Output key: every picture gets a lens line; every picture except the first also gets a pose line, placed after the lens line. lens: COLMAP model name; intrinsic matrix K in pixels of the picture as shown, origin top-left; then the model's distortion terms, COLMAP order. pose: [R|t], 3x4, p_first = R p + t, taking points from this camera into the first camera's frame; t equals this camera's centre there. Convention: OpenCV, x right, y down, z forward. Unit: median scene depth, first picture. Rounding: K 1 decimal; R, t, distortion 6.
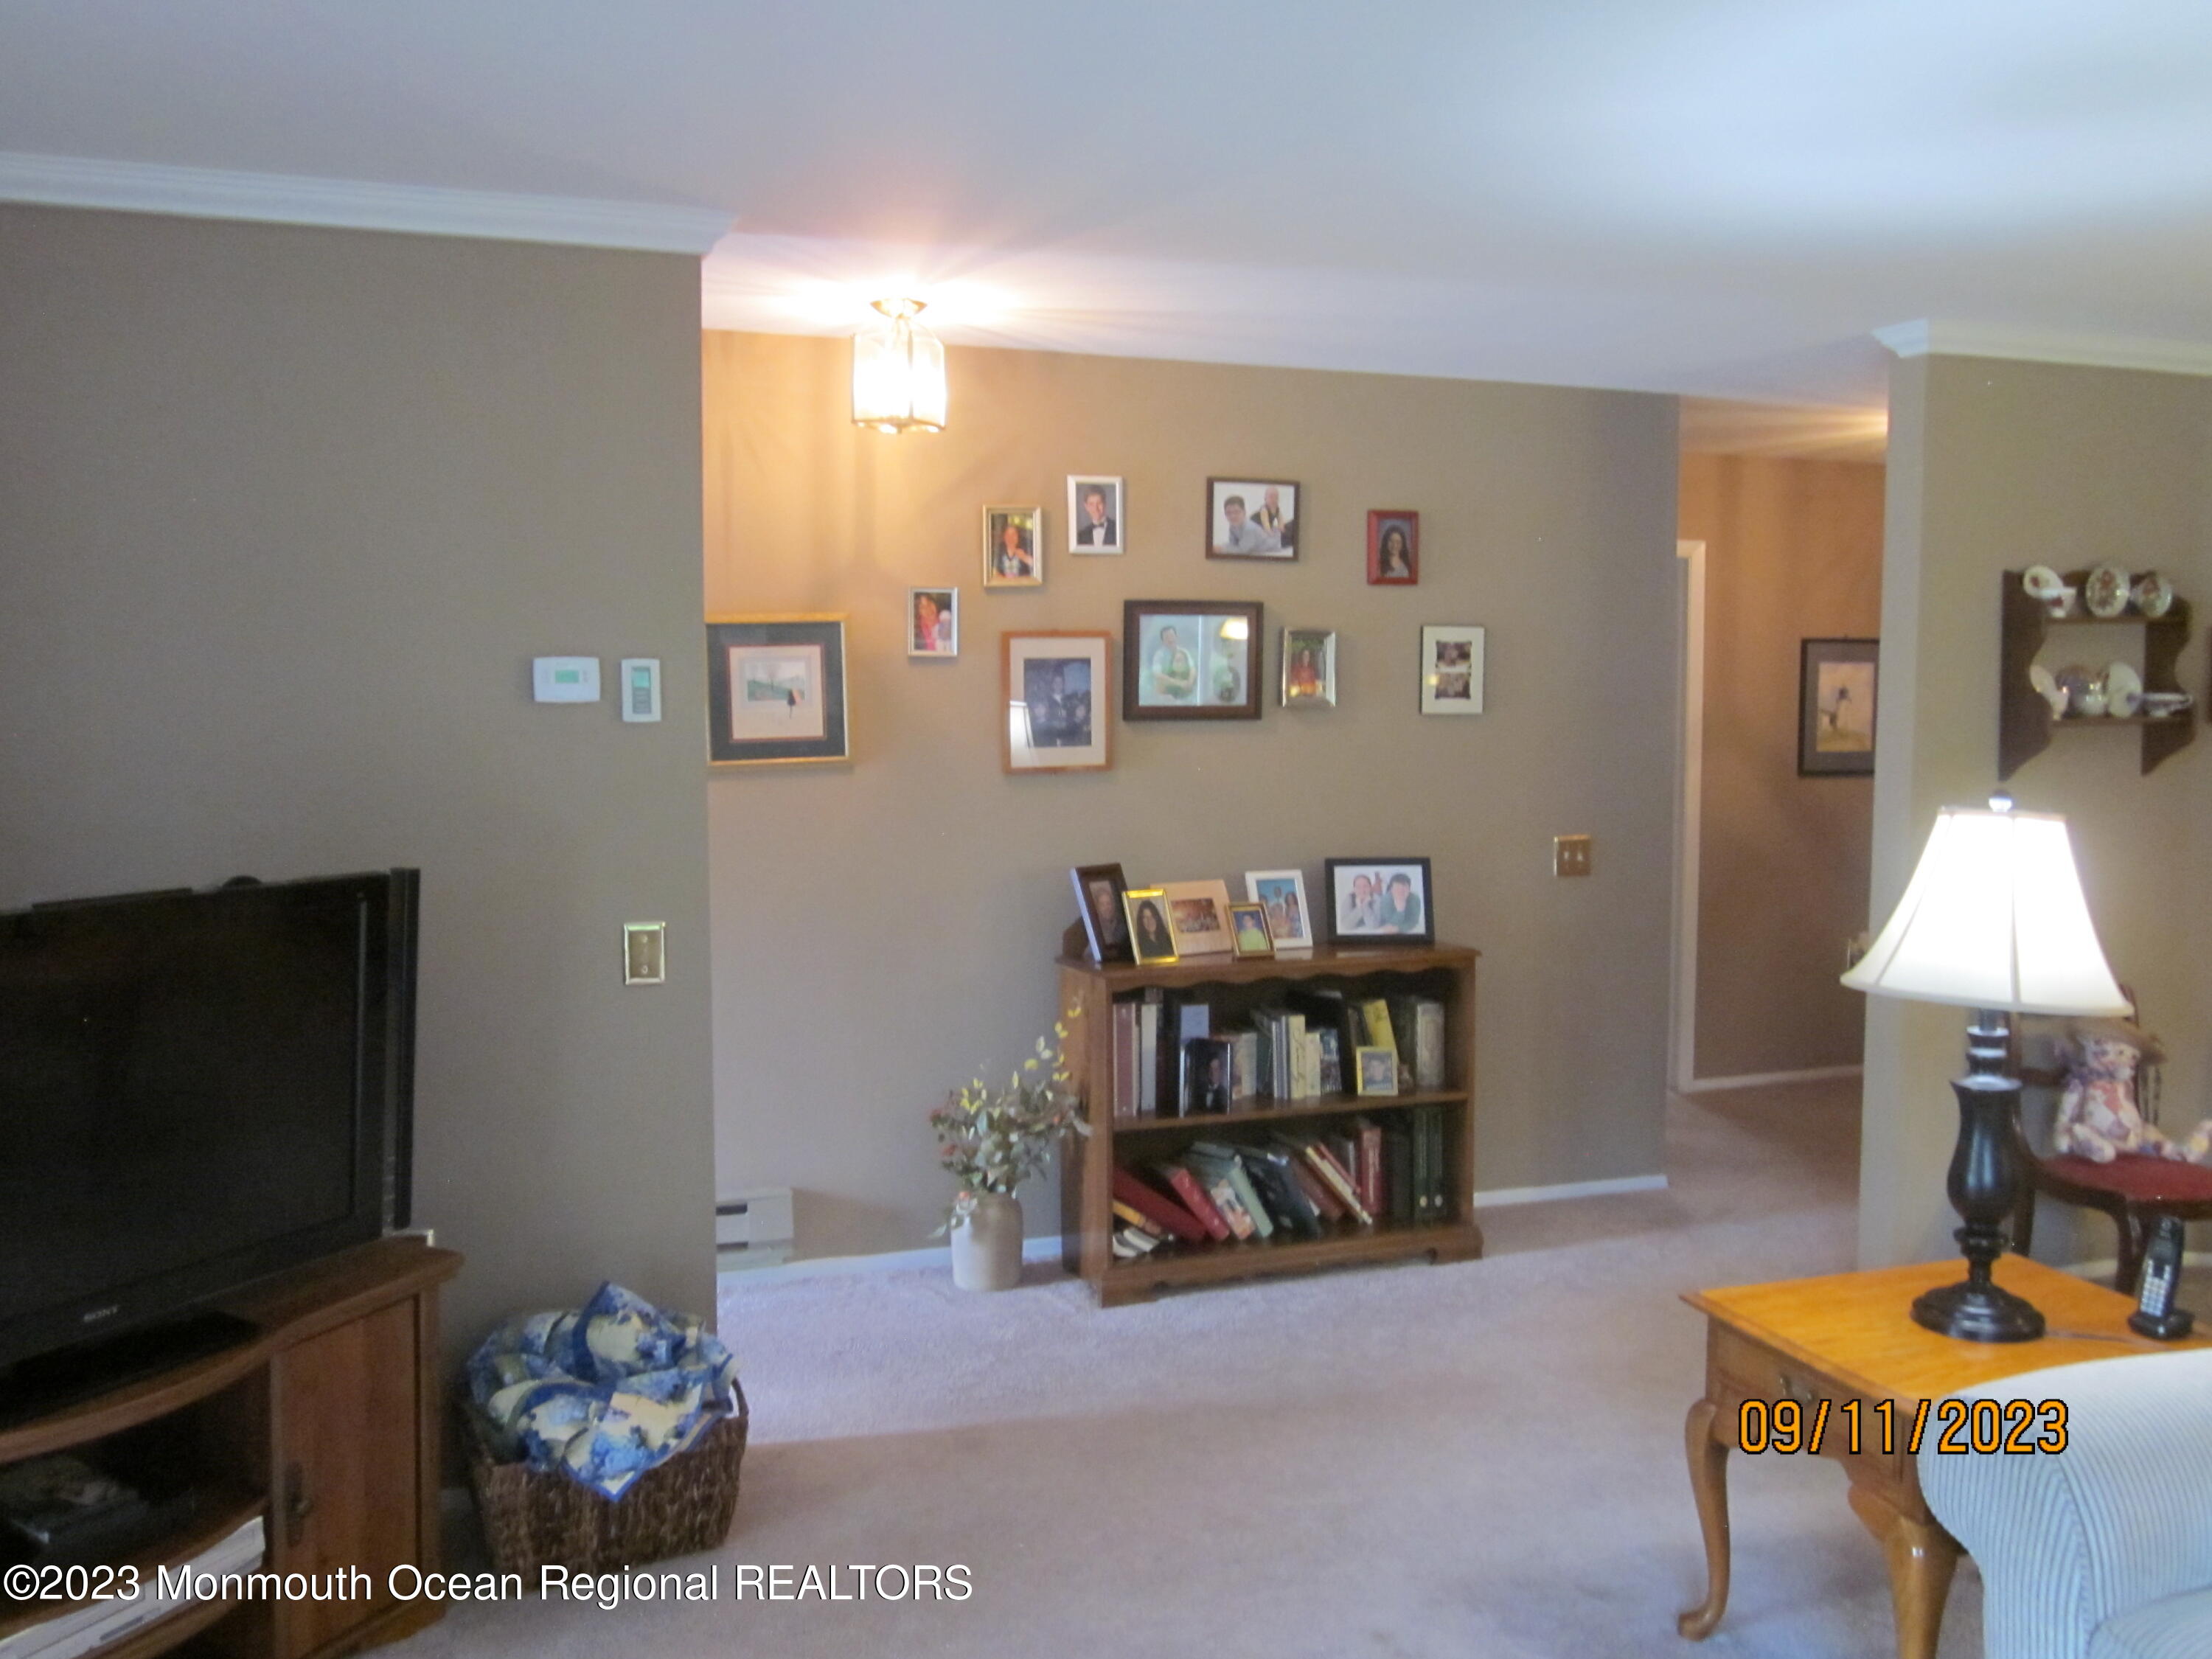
lens RADIAL K [[1832.2, 0, 1106.3], [0, 1832.2, 831.9], [0, 0, 1]] dist [-0.036590, -0.004059]
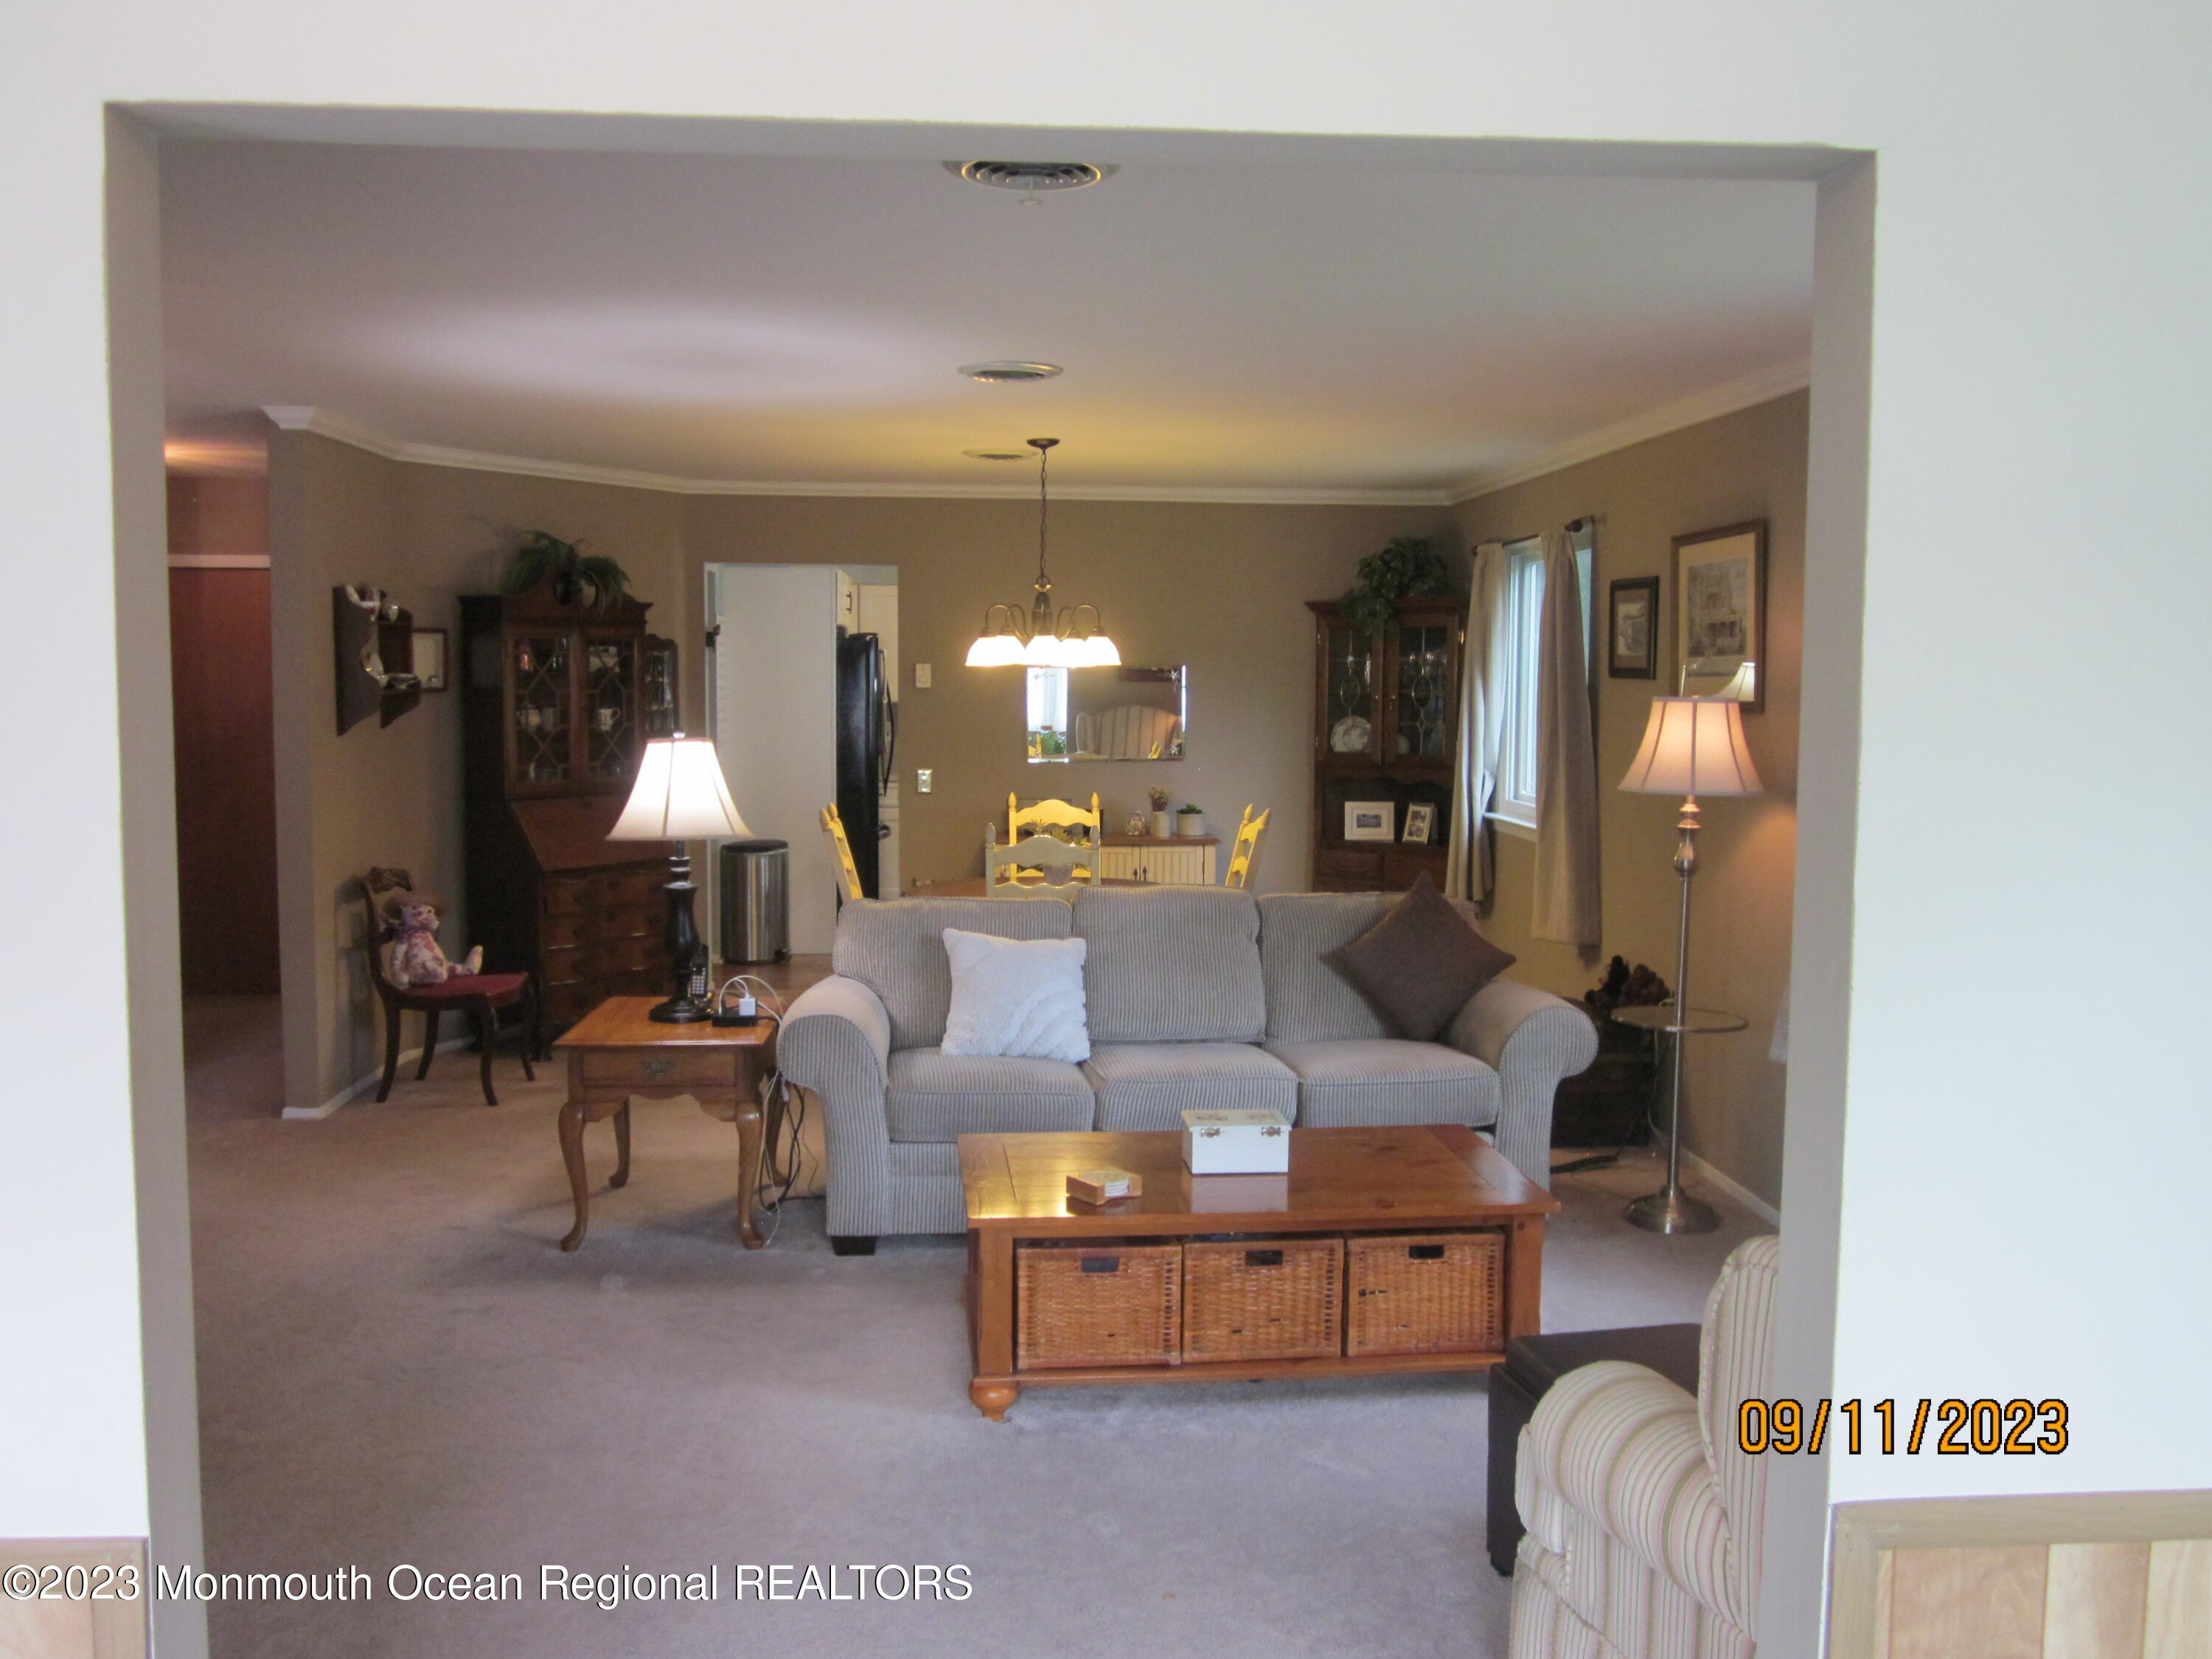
lens RADIAL K [[1832.2, 0, 1106.3], [0, 1832.2, 831.9], [0, 0, 1]] dist [-0.036590, -0.004059]
pose [[0.259502, -0.080630, 0.962371, -0.746463], [0.066547, 0.995633, 0.065472, -0.006182], [-0.963447, 0.047053, 0.263734, 0.051196]]
